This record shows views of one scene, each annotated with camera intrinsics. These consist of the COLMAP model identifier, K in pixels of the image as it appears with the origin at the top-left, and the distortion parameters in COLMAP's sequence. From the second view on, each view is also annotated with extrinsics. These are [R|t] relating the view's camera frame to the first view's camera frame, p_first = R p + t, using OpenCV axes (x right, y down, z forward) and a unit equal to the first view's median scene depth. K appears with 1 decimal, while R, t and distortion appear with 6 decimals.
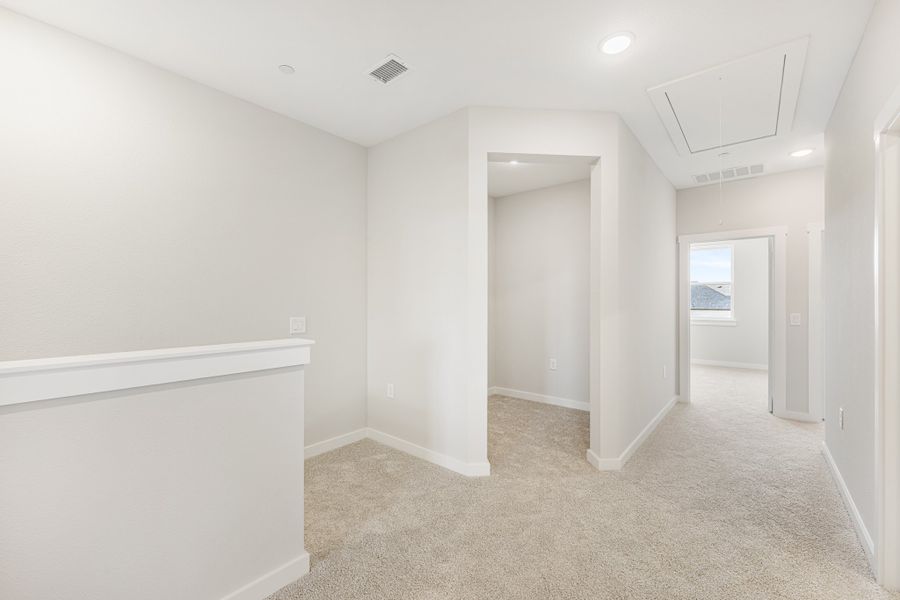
lens RADIAL K [[364.5, 0, 446.8], [0, 364.5, 300.7], [0, 0, 1]] dist [0.001319, 0.000280]
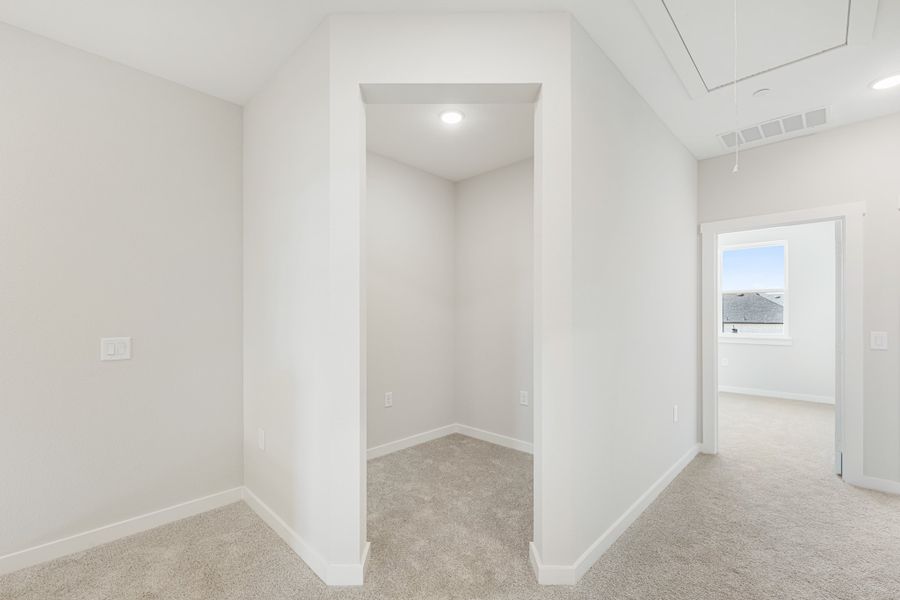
lens RADIAL K [[366.9, 0, 451.0], [0, 366.9, 314.6], [0, 0, 1]] dist [0.000692, -0.000284]
pose [[0.995922, -0.002351, -0.090185, 0.244469], [0.002506, 0.999996, 0.001610, 0.000540], [0.090181, -0.001829, 0.995924, 0.269714]]
